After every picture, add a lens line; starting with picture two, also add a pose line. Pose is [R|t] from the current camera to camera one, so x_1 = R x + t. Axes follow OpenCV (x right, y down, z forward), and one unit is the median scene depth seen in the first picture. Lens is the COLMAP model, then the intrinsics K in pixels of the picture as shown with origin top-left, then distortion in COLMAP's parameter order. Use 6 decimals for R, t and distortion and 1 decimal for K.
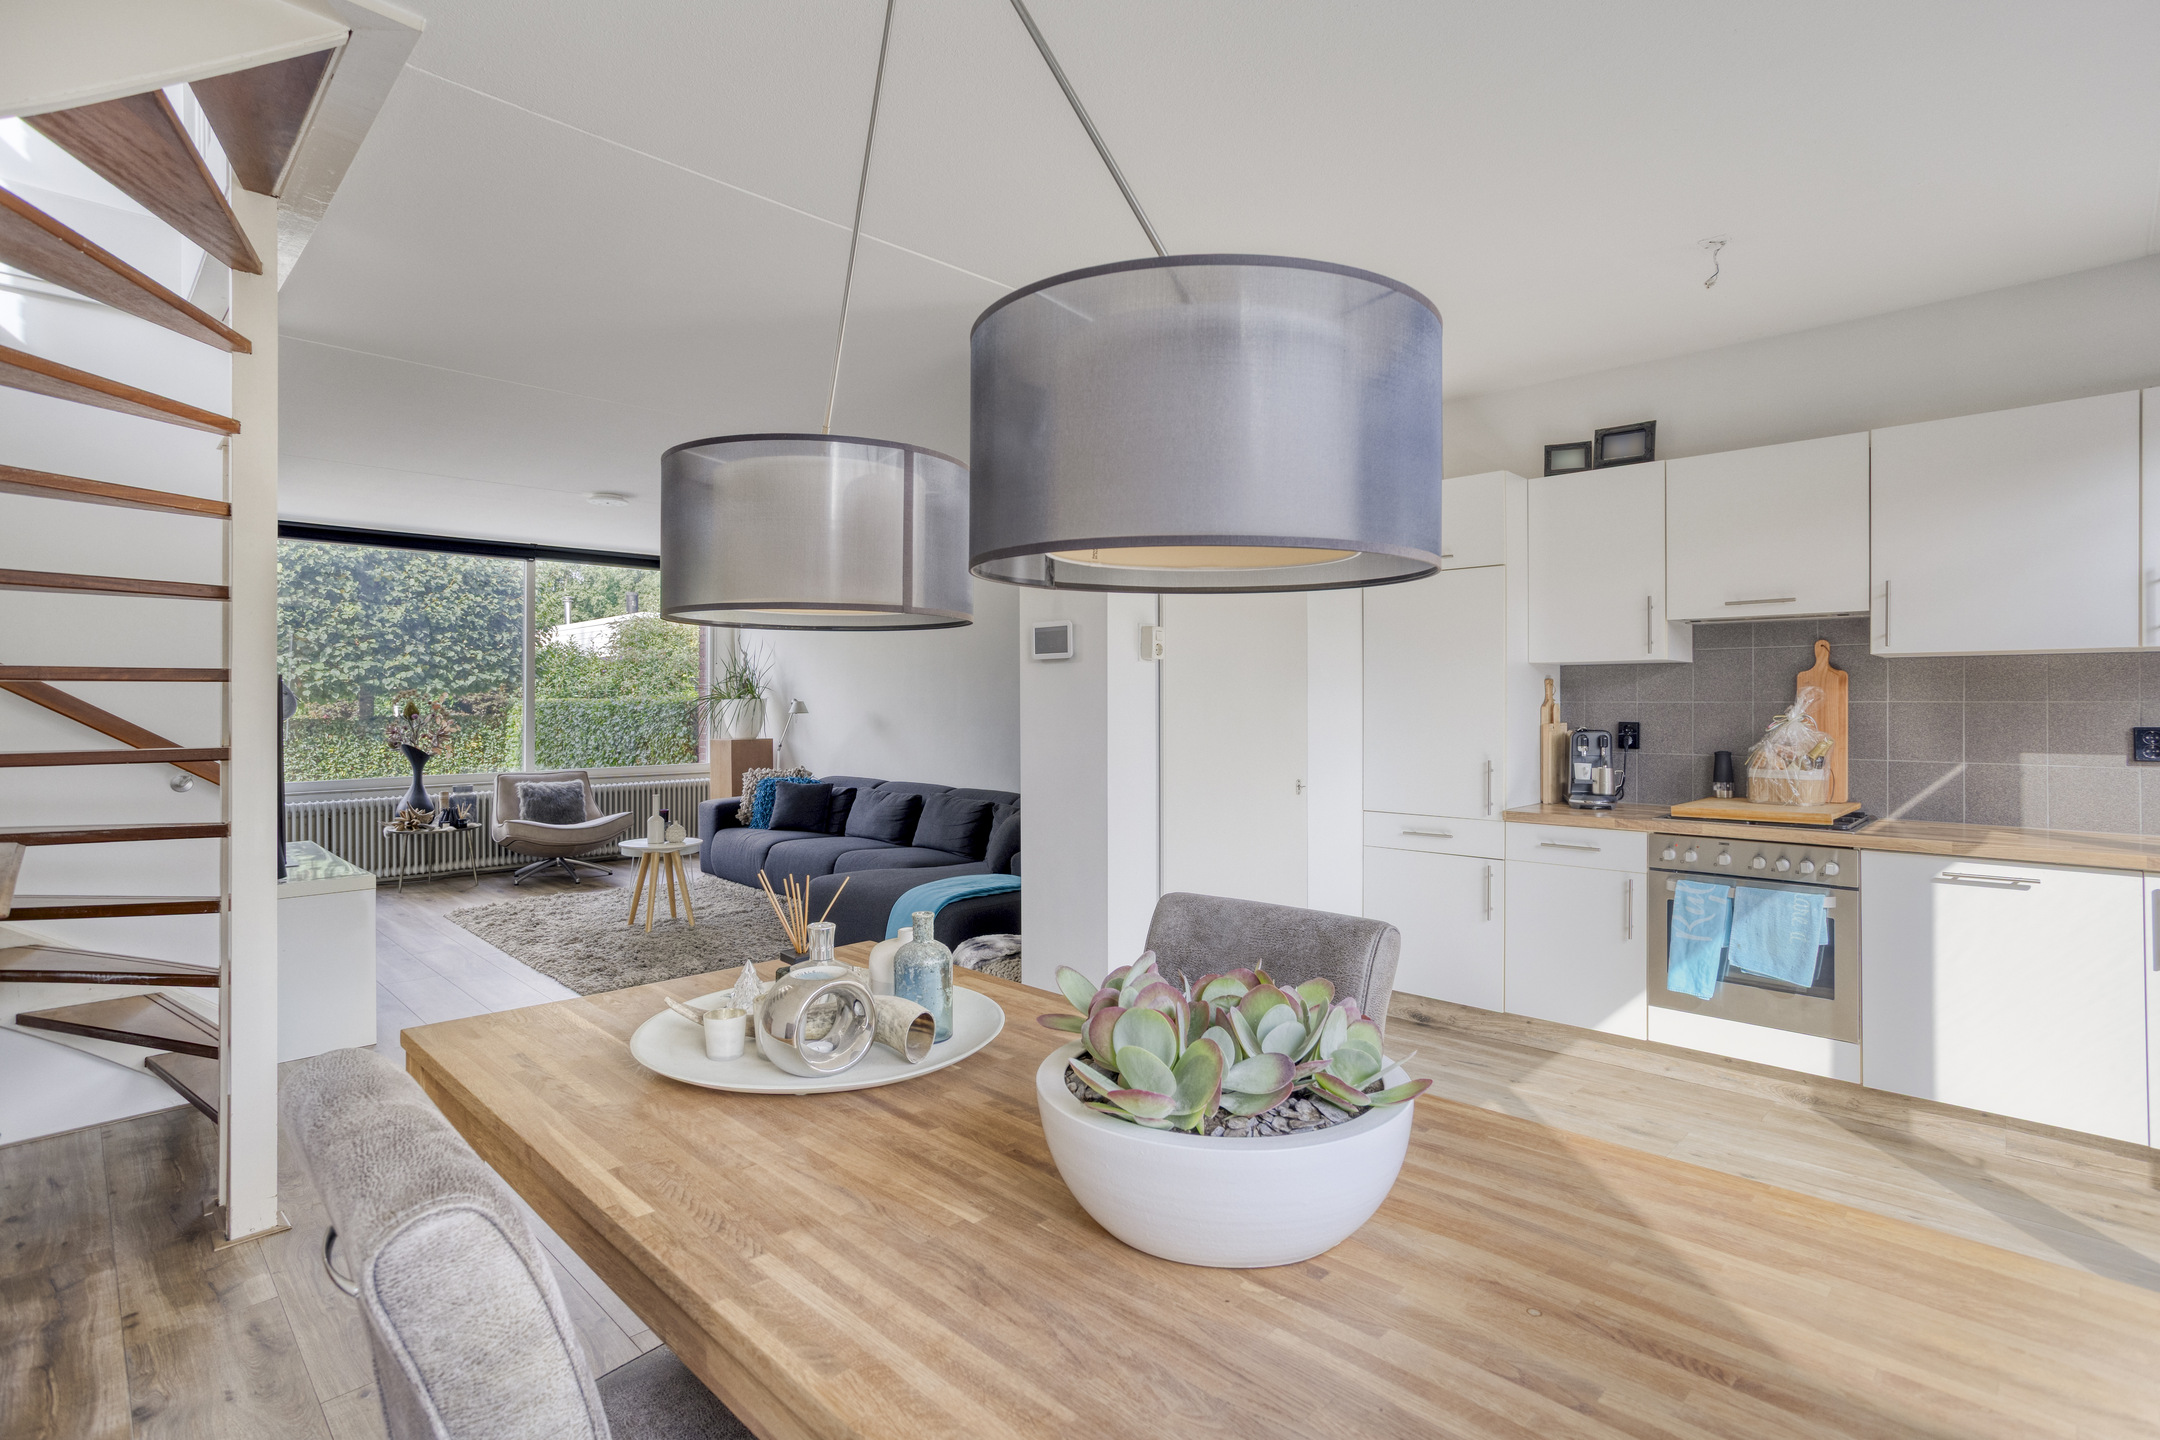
lens RADIAL K [[1009.1, 0, 1104.7], [0, 1009.1, 702.8], [0, 0, 1]] dist [-0.021975, 0.014465]
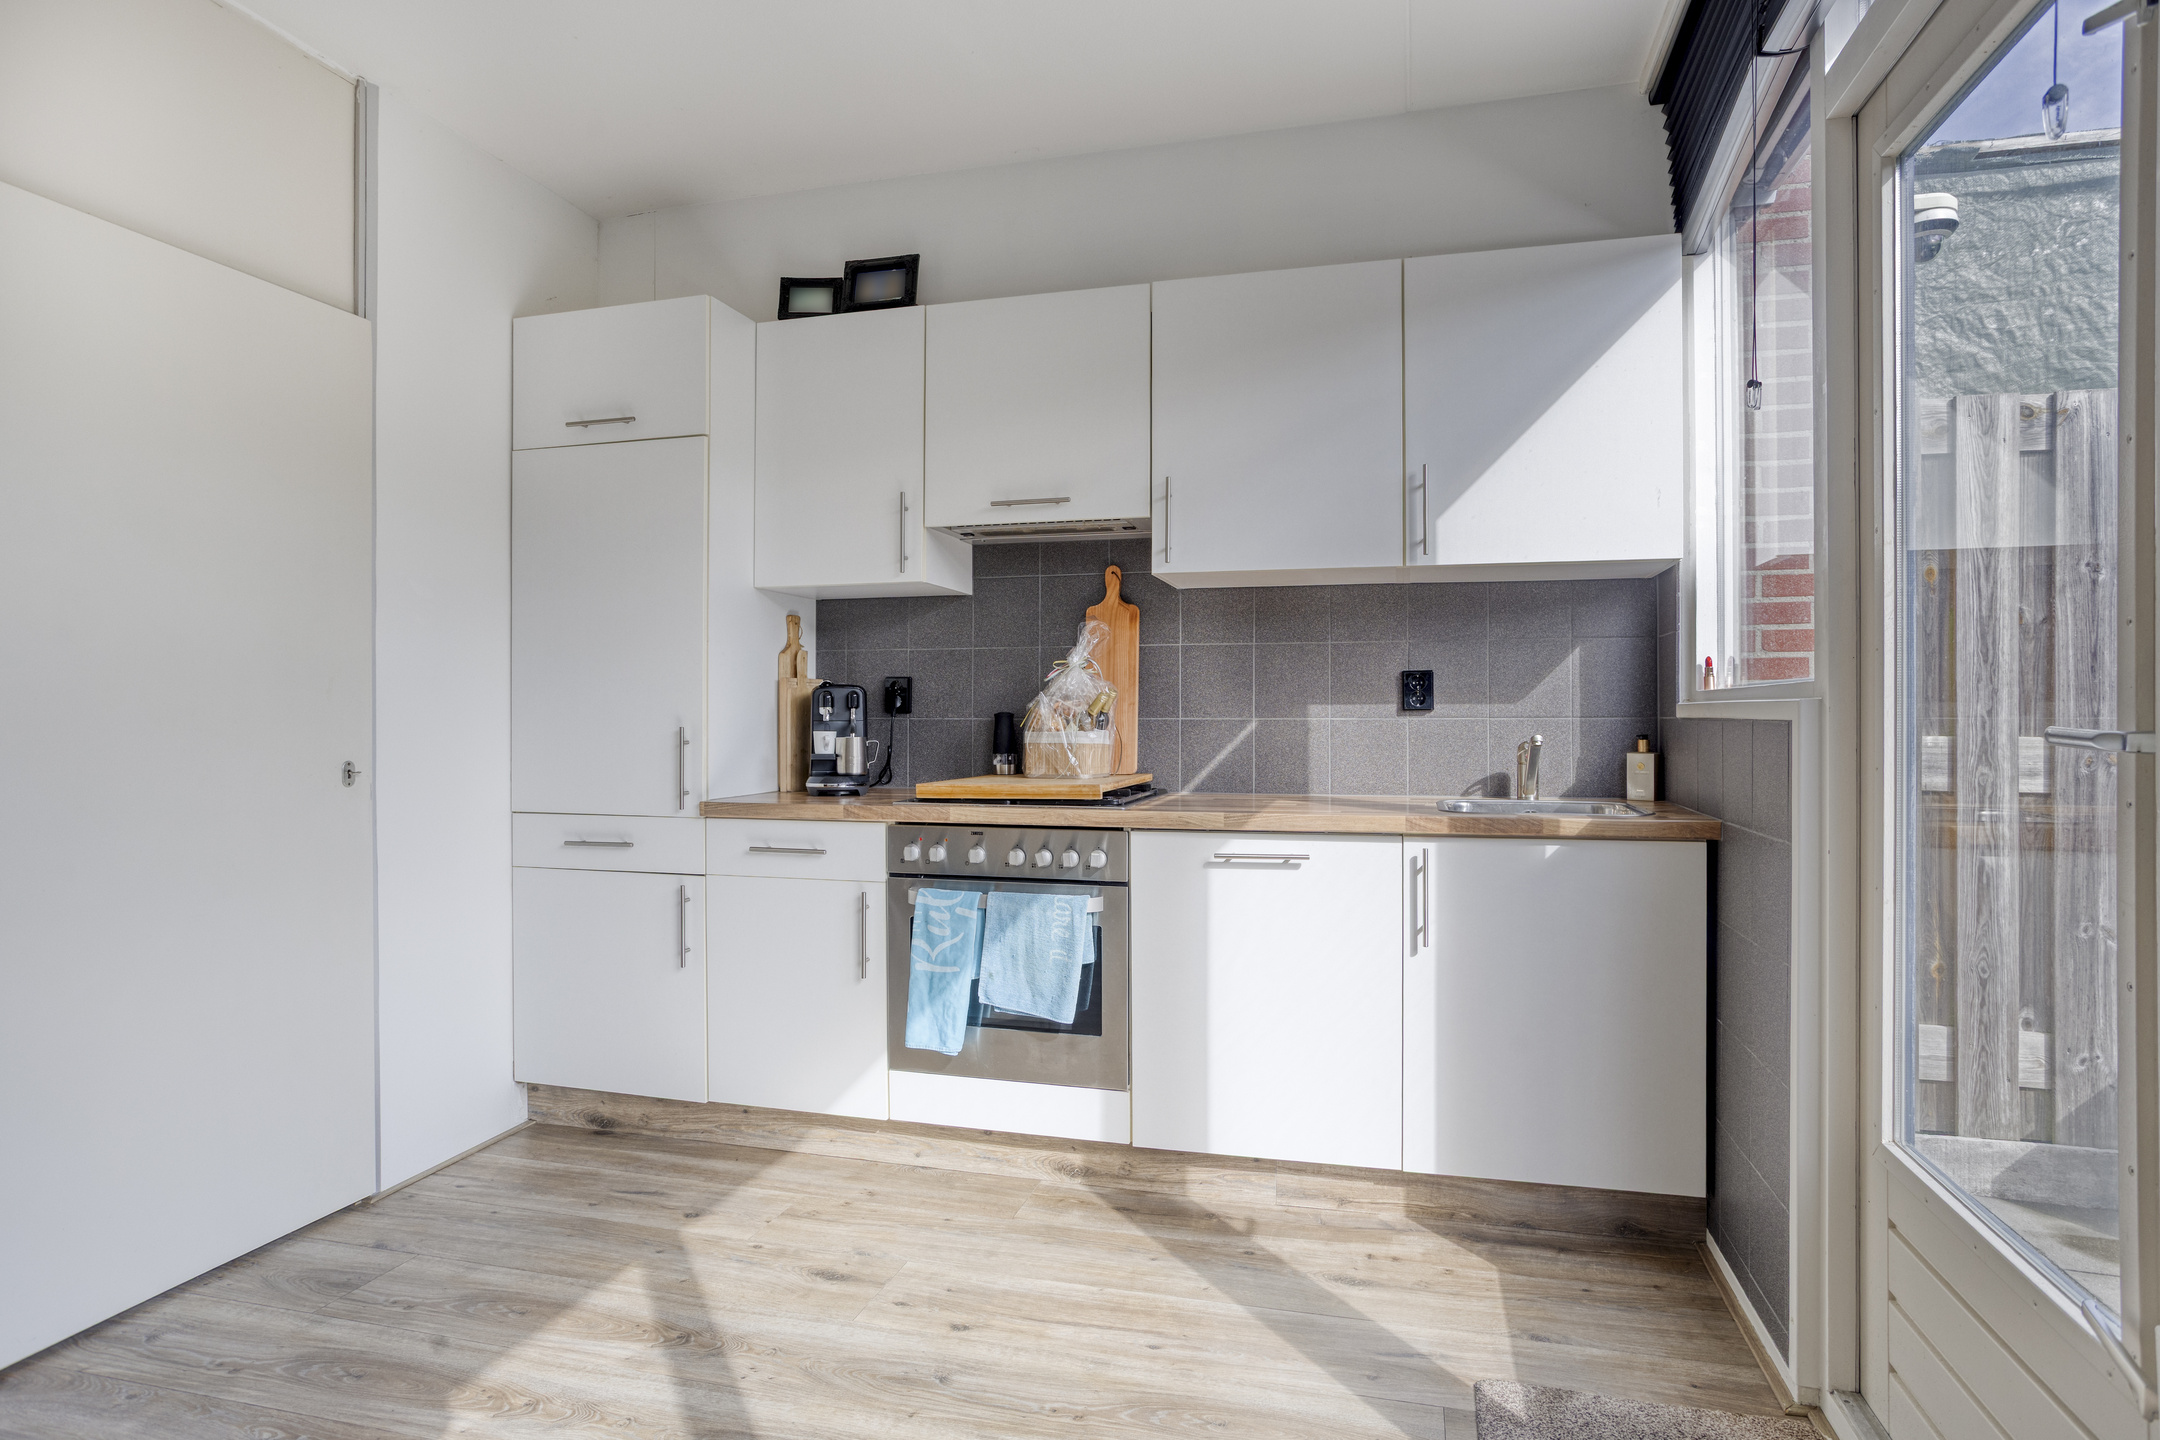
lens RADIAL K [[1147.1, 0, 1069.0], [0, 1147.1, 717.5], [0, 0, 1]] dist [-0.049180, 0.022429]
pose [[0.881781, -0.003830, 0.471643, 0.284602], [0.000200, 0.999970, 0.007747, 0.051010], [-0.471659, -0.006737, 0.881755, 0.247231]]
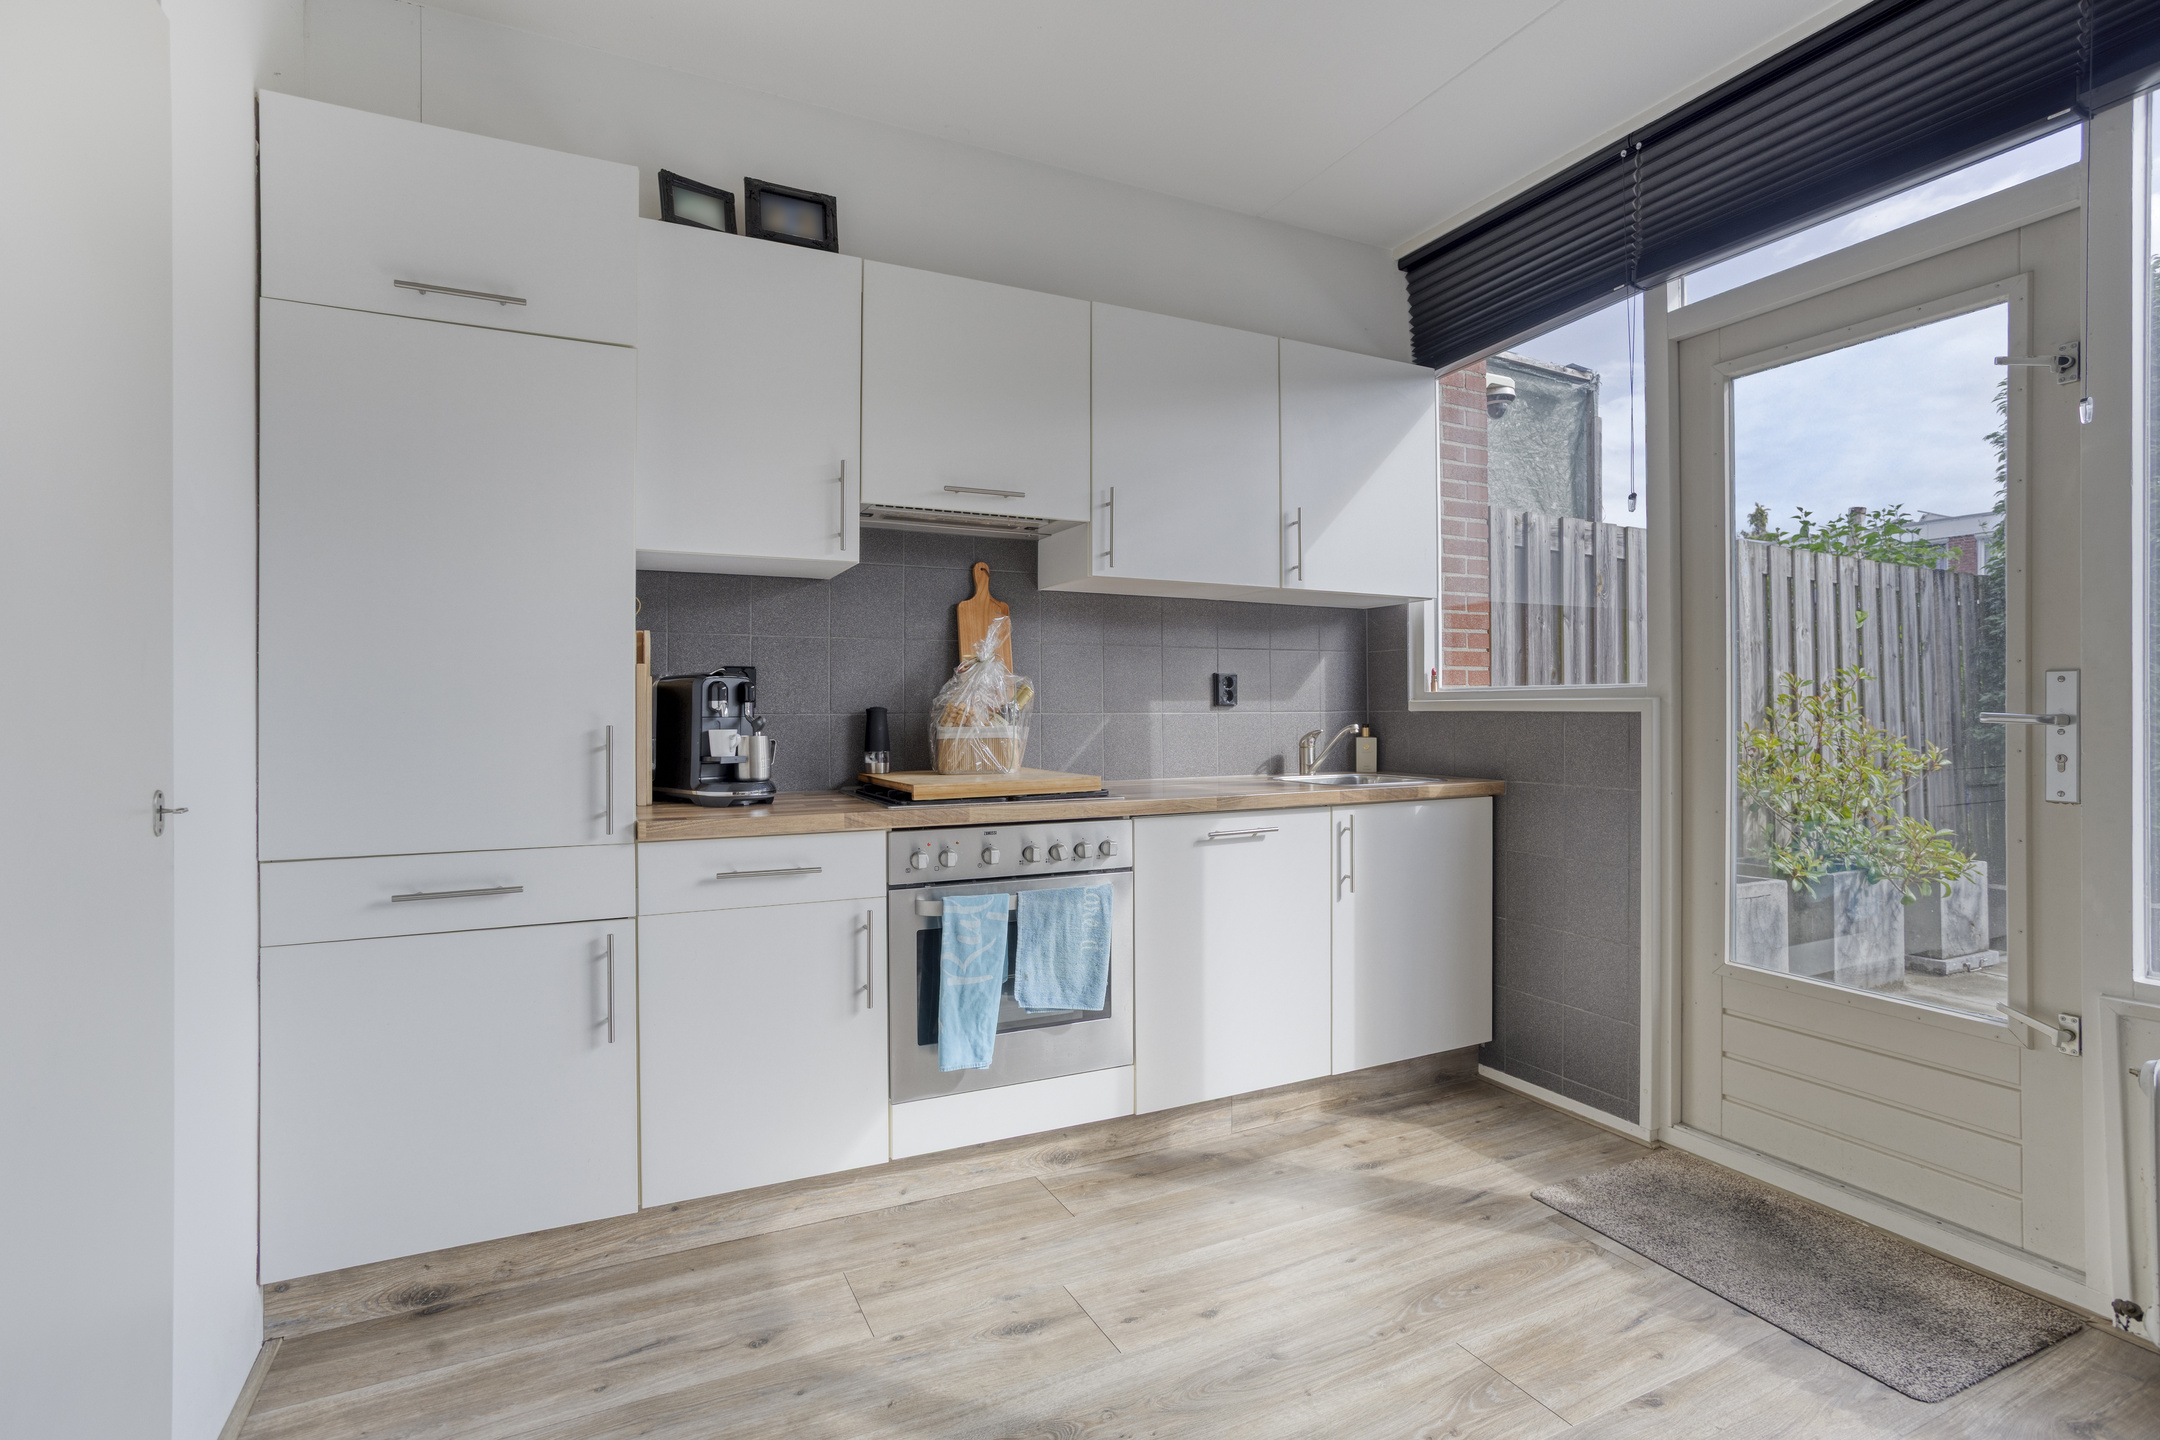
lens RADIAL K [[1059.6, 0, 1120.7], [0, 1059.6, 706.6], [0, 0, 1]] dist [-0.042583, 0.018939]
pose [[0.331552, -0.000471, 0.943437, -0.030696], [-0.002498, 0.999996, 0.001377, 0.052216], [-0.943433, -0.002813, 0.331550, 0.660862]]
